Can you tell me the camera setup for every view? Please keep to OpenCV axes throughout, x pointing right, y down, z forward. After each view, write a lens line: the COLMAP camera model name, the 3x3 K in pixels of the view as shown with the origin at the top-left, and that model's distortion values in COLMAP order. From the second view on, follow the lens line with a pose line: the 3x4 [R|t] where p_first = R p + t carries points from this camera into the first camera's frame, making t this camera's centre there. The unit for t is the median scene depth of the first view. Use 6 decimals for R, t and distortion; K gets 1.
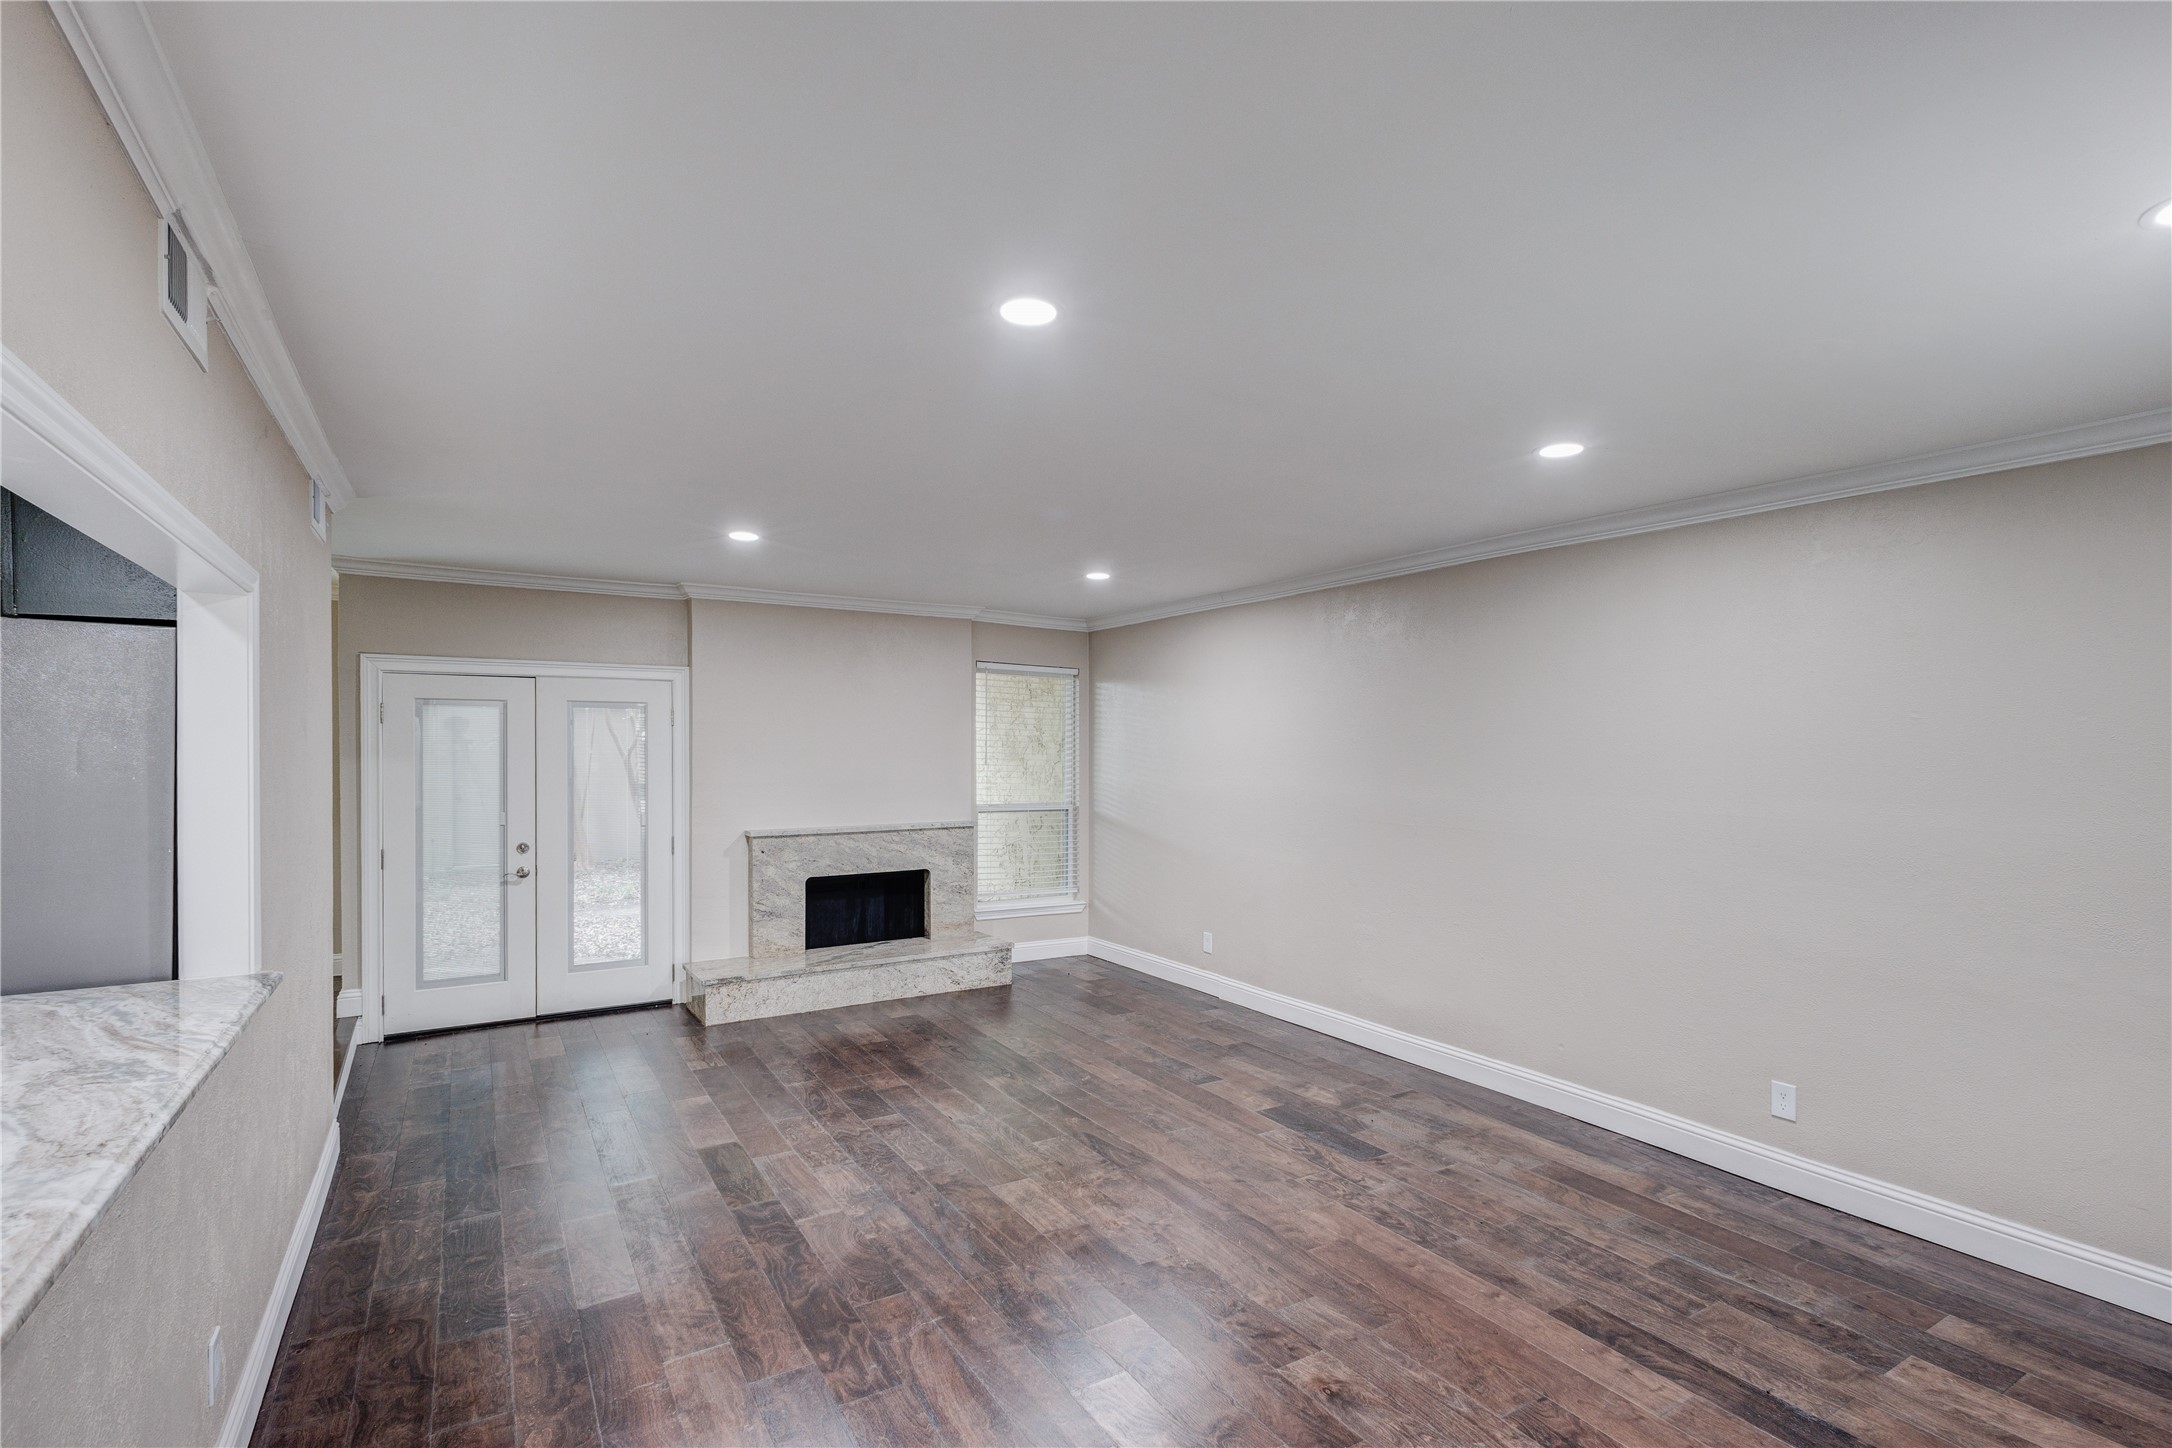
lens RADIAL K [[997.8, 0, 1086.0], [0, 997.8, 747.4], [0, 0, 1]] dist [0.010684, 0.000353]
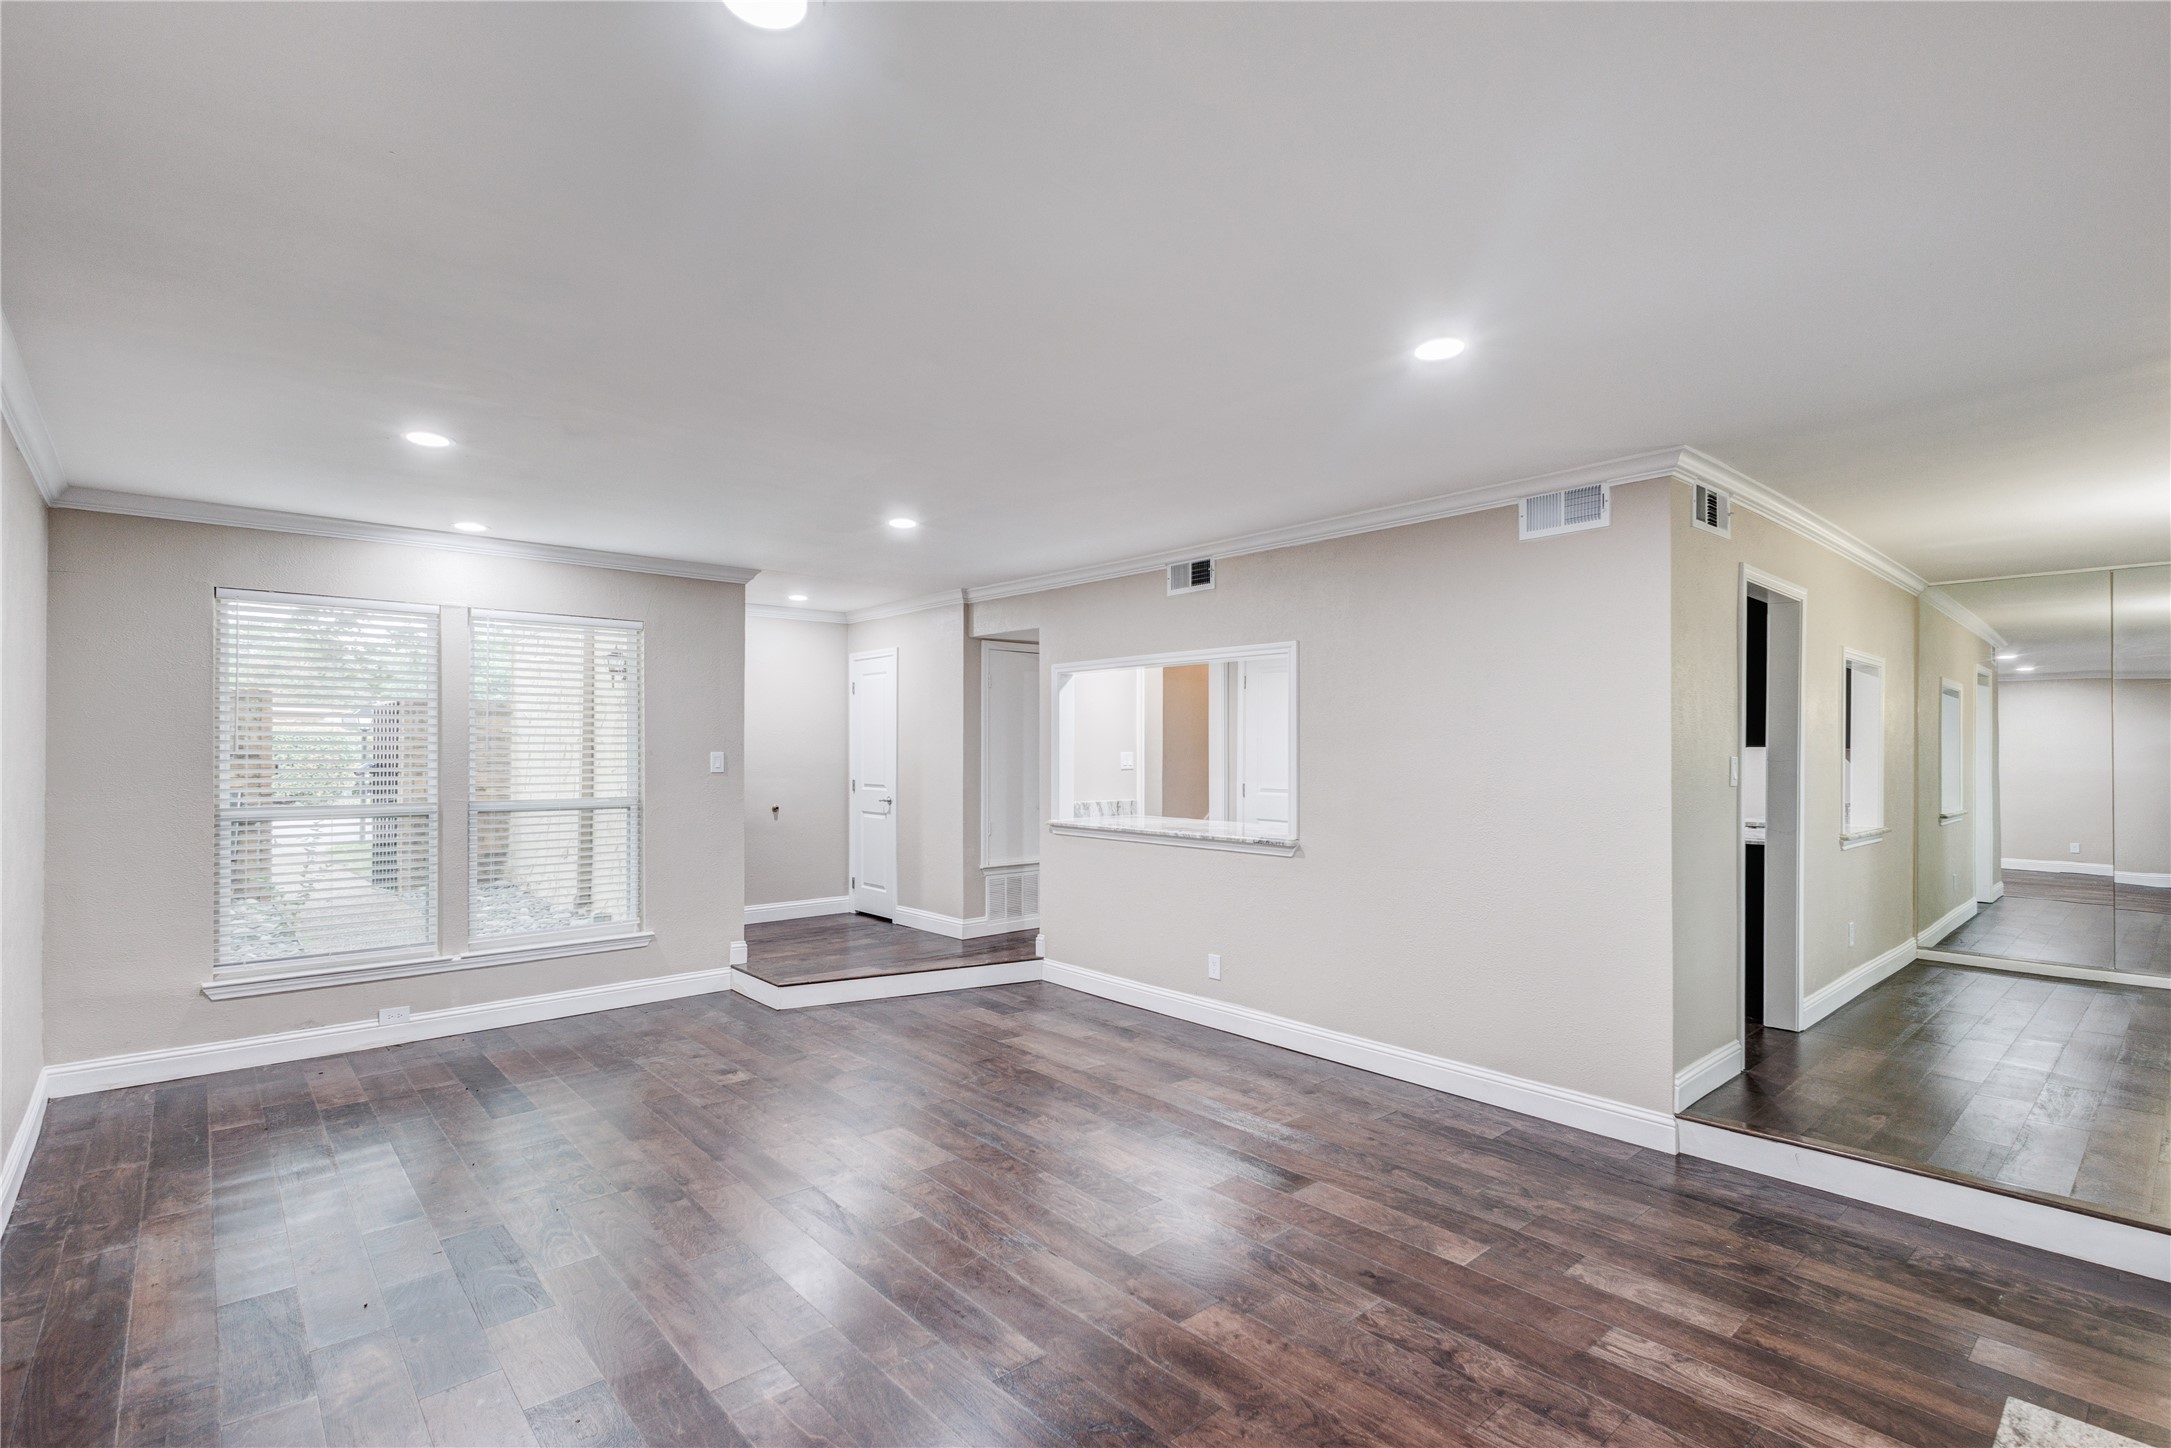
lens RADIAL K [[997.4, 0, 1085.5], [0, 997.4, 747.4], [0, 0, 1]] dist [0.010684, 0.000353]
pose [[-0.983458, -0.010216, -0.180849, -0.022518], [-0.008565, 0.999914, -0.009908, 0.025070], [0.180935, -0.008195, -0.983461, 1.206074]]
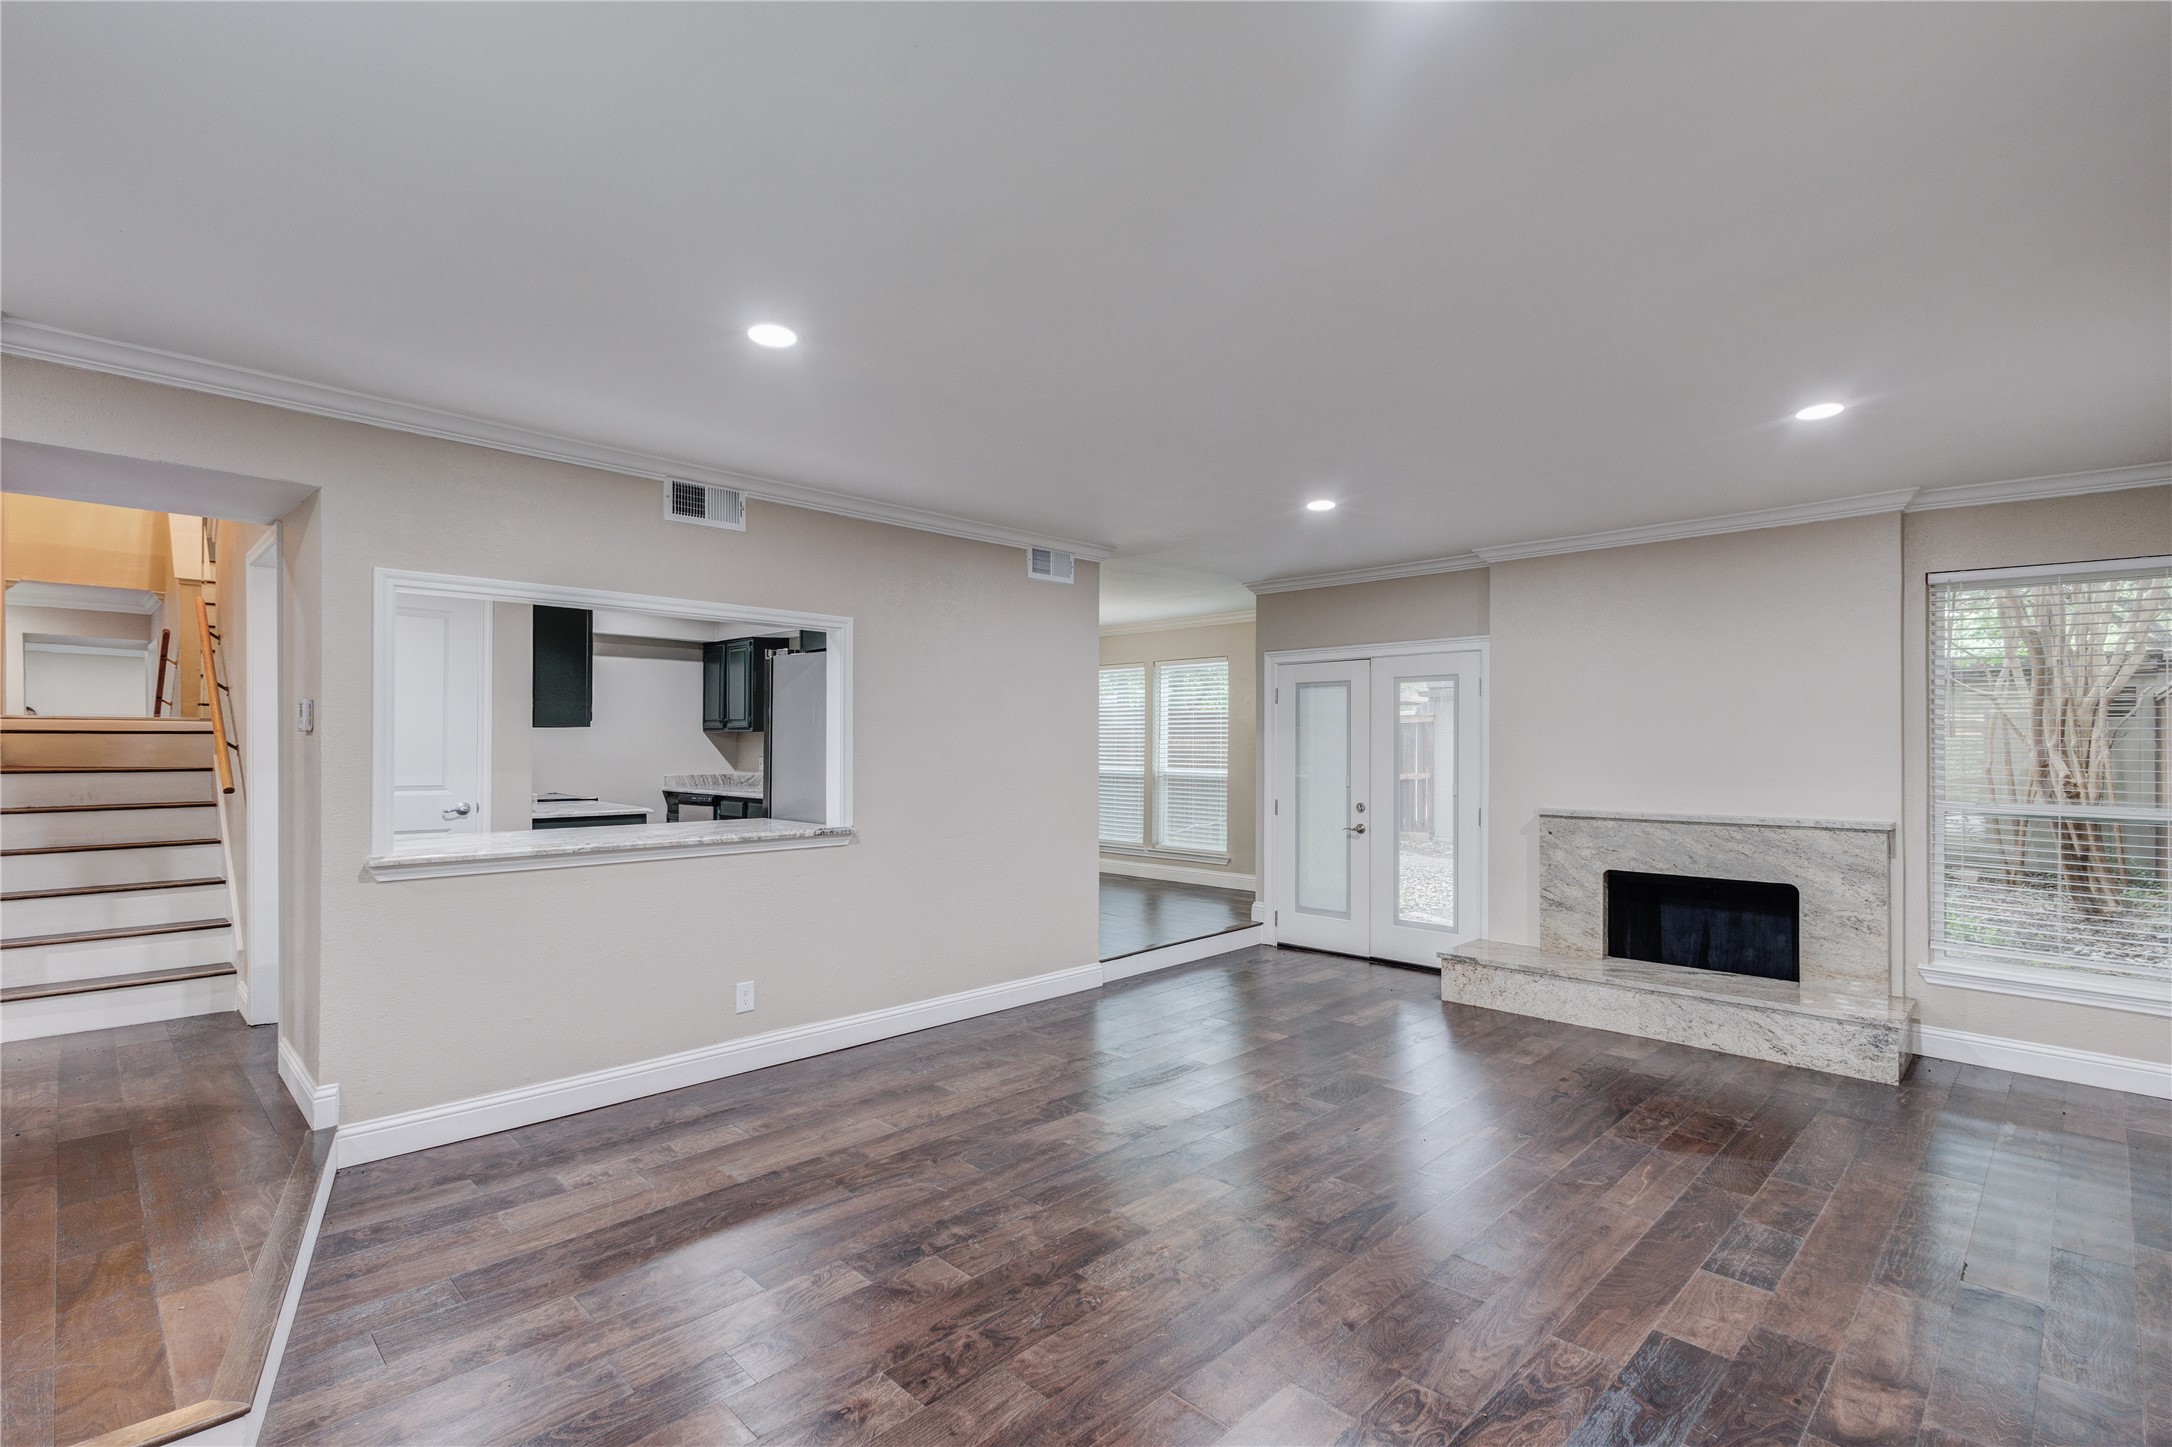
lens RADIAL K [[1003.5, 0, 1091.7], [0, 1003.5, 720.8], [0, 0, 1]] dist [0.002382, 0.001003]
pose [[0.240712, -0.023932, -0.970302, 0.475394], [-0.000161, 0.999695, -0.024697, 0.028939], [0.970597, 0.006101, 0.240635, 0.411875]]
